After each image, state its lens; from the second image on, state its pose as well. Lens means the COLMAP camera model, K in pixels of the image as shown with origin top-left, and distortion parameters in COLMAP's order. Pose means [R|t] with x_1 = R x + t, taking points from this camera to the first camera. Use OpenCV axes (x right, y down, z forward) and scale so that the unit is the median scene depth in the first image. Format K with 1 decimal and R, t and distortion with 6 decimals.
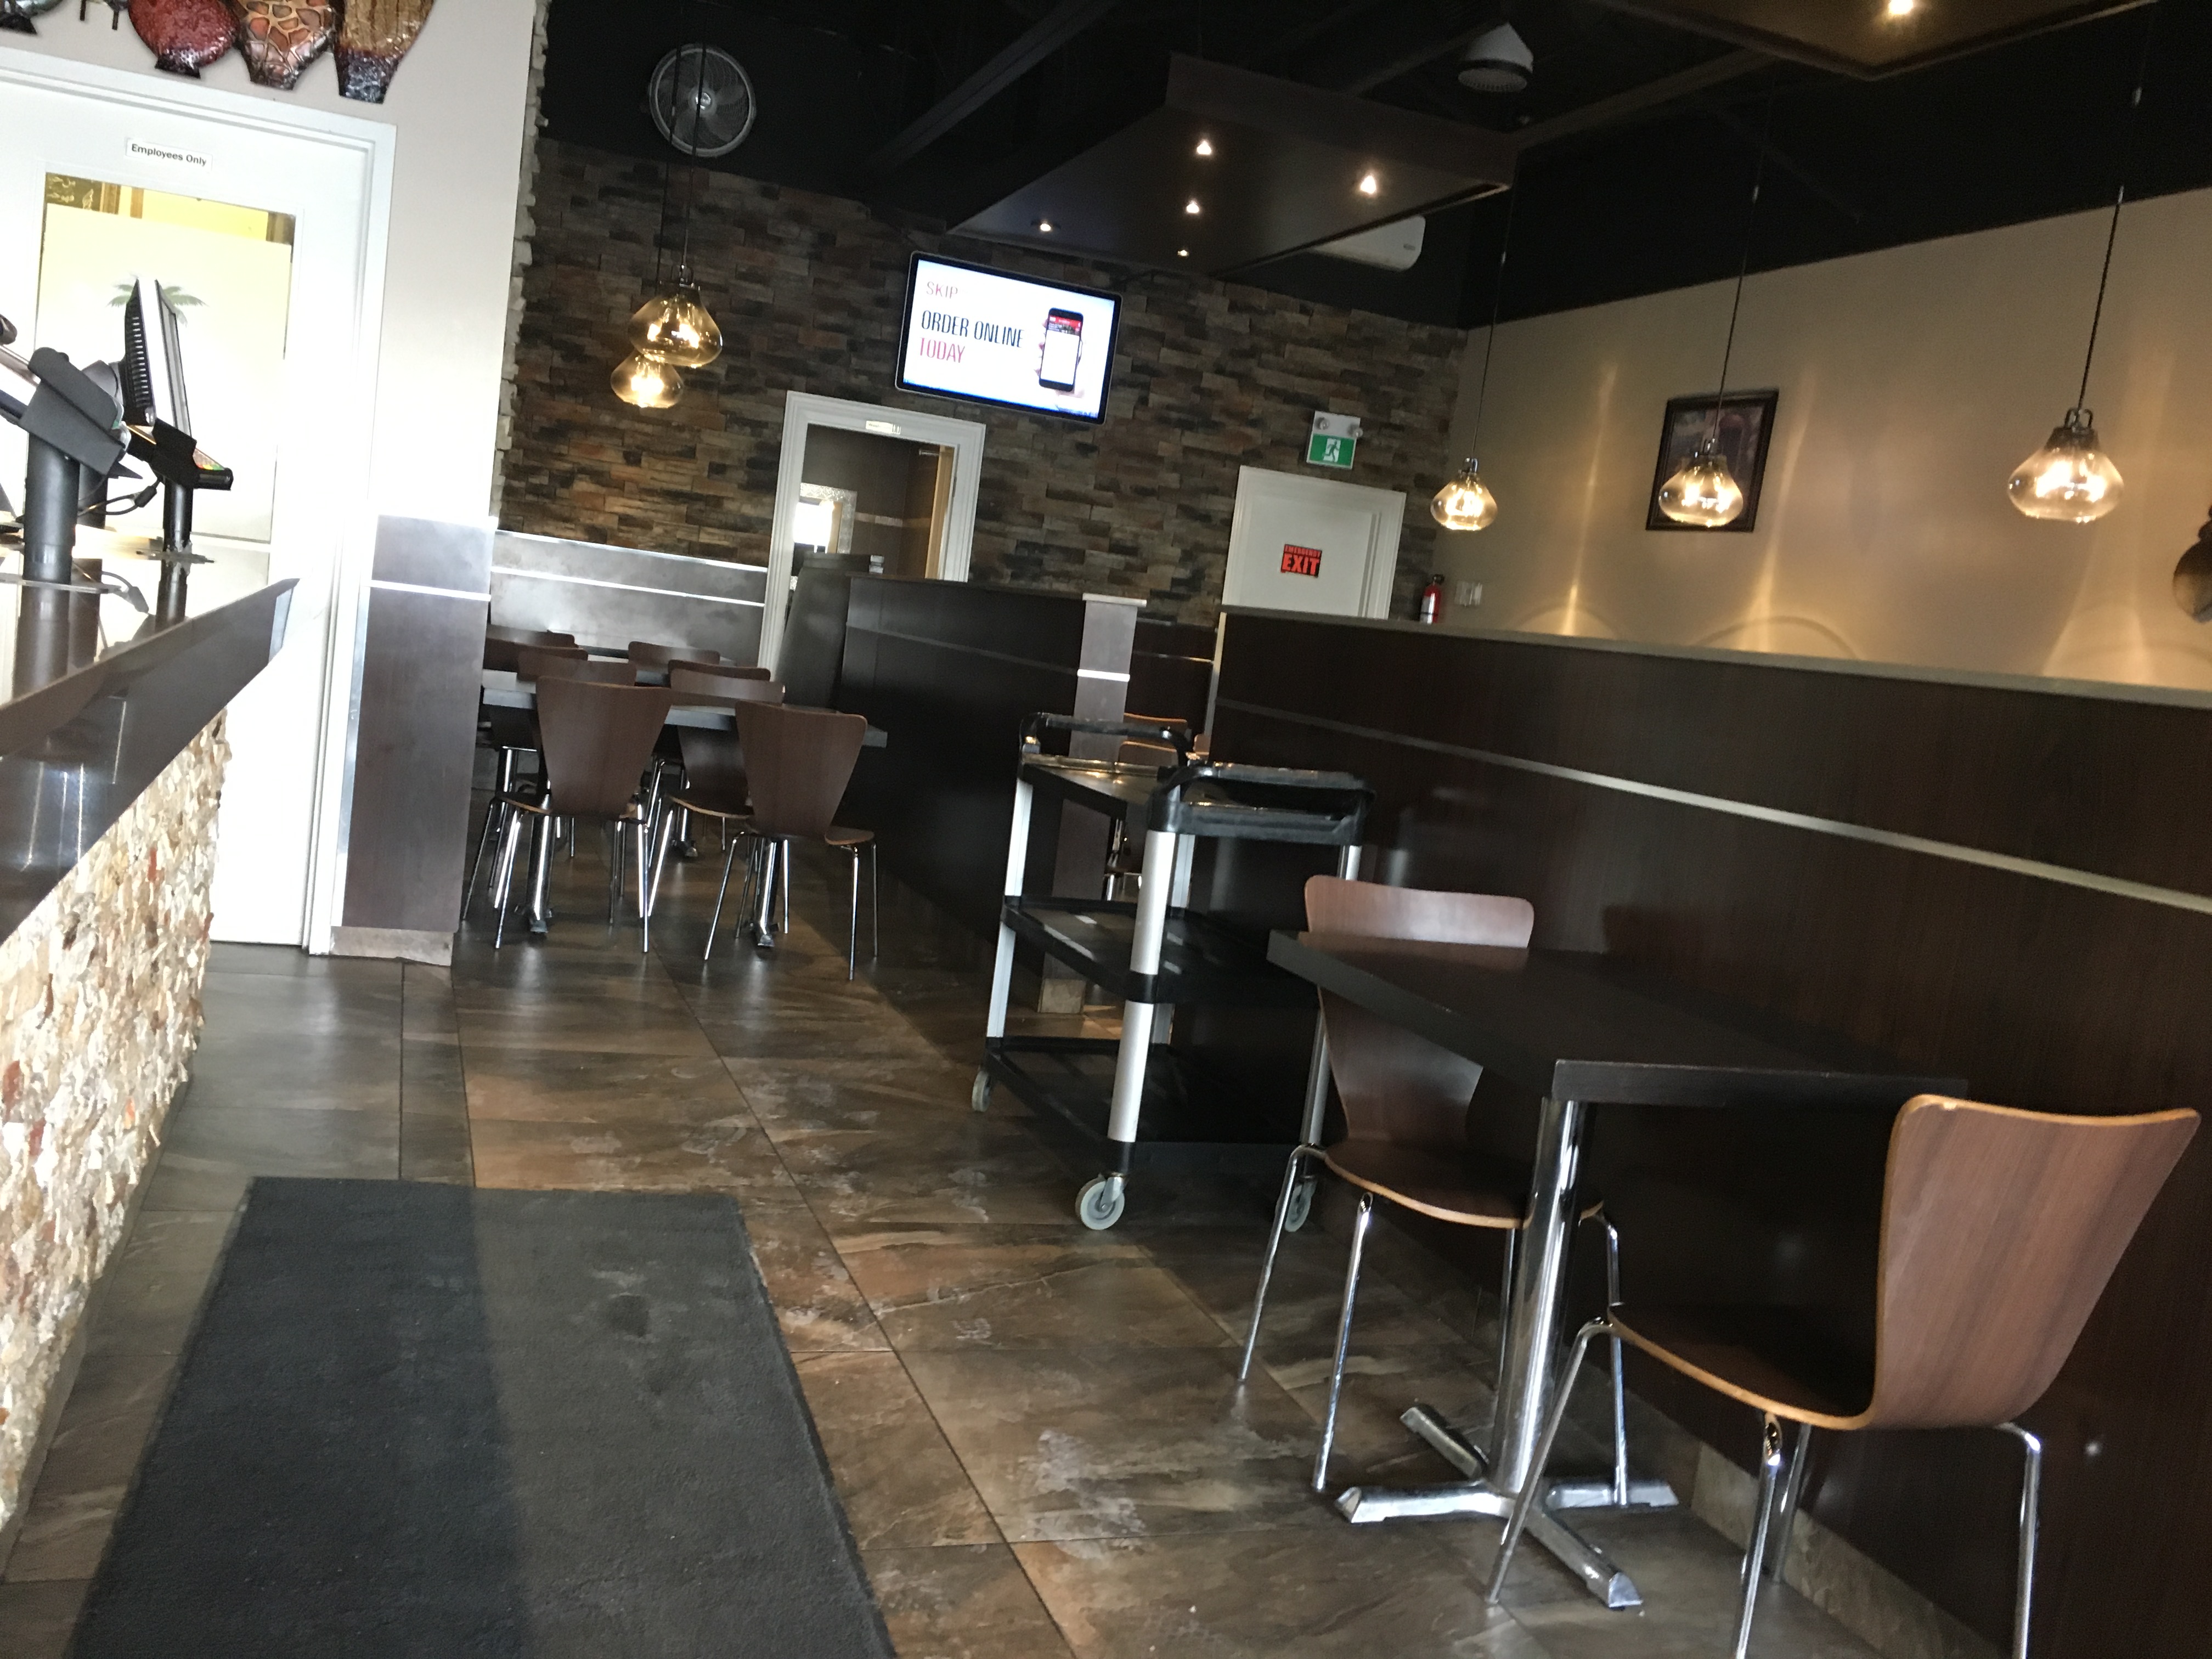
lens RADIAL K [[1899.1, 0, 1106.0], [0, 1899.1, 829.5], [0, 0, 1]] dist [0.057621, -0.050801]
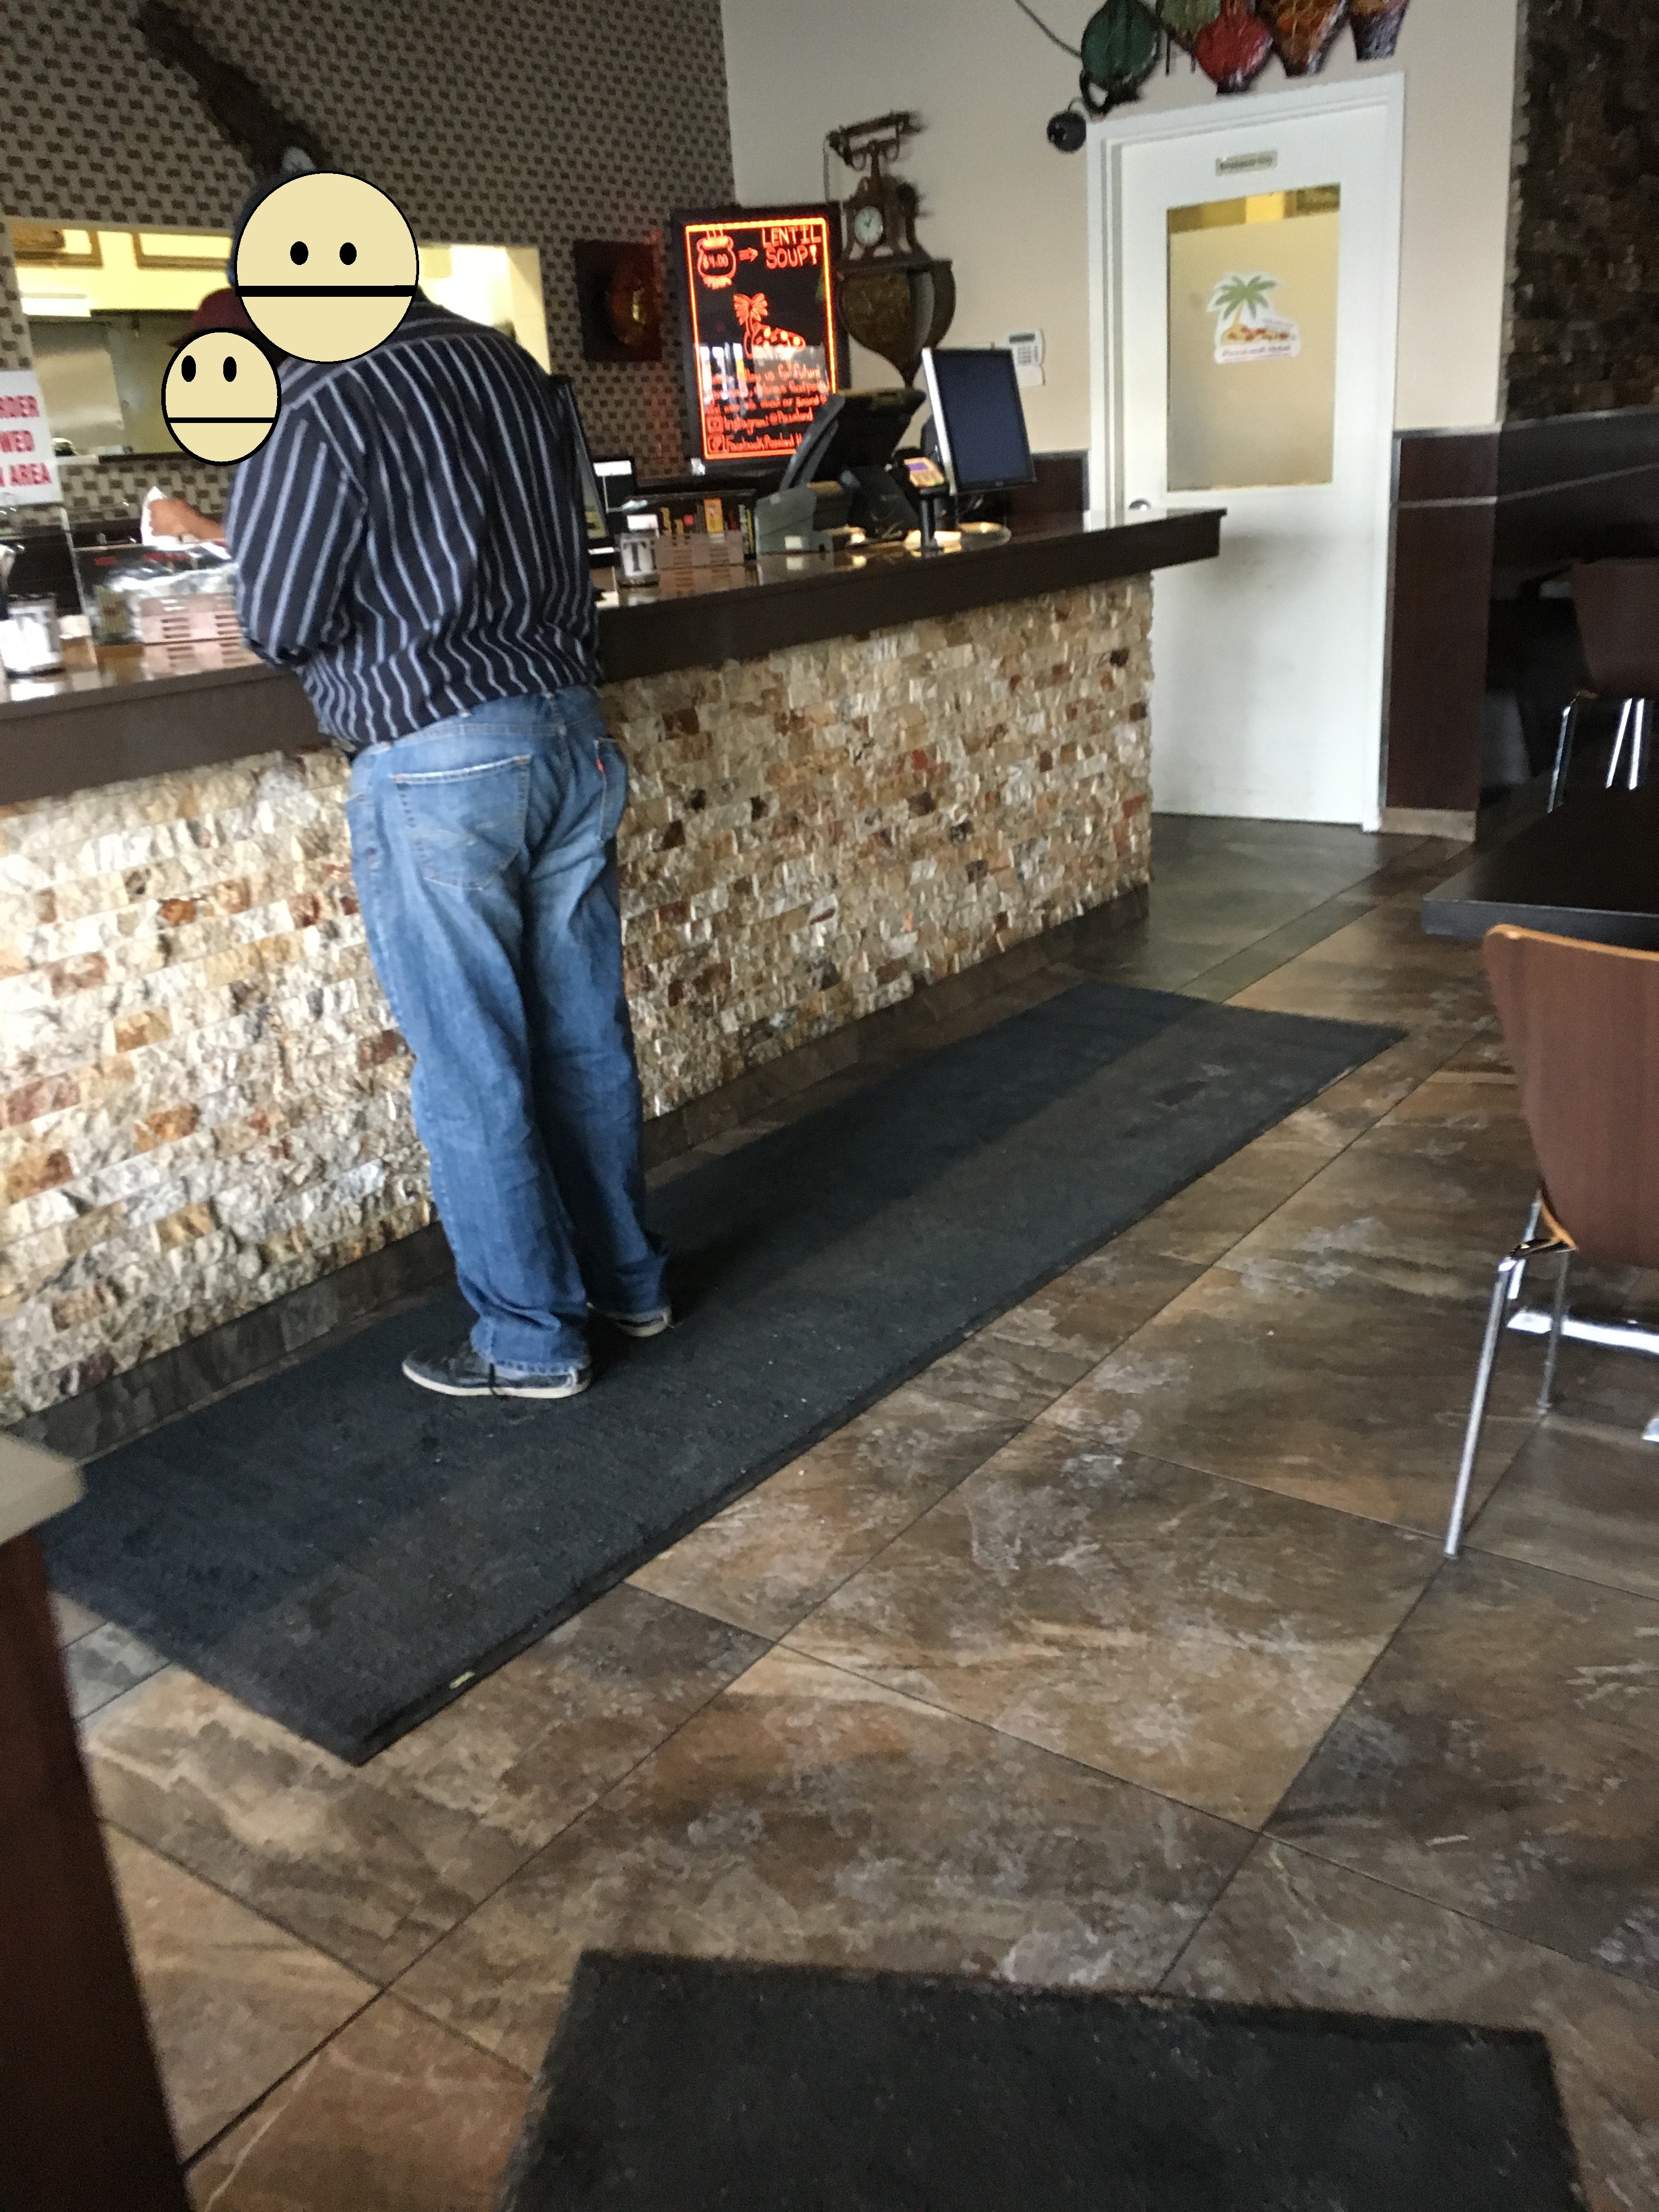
lens RADIAL K [[1899.1, 0, 829.5], [0, 1899.1, 1106.0], [0, 0, 1]] dist [0.057621, -0.050801]
pose [[0.554569, 0.120266, -0.823401, 0.614206], [0.039594, 0.984567, 0.170473, 0.025594], [0.831195, -0.127141, 0.541248, 0.072118]]
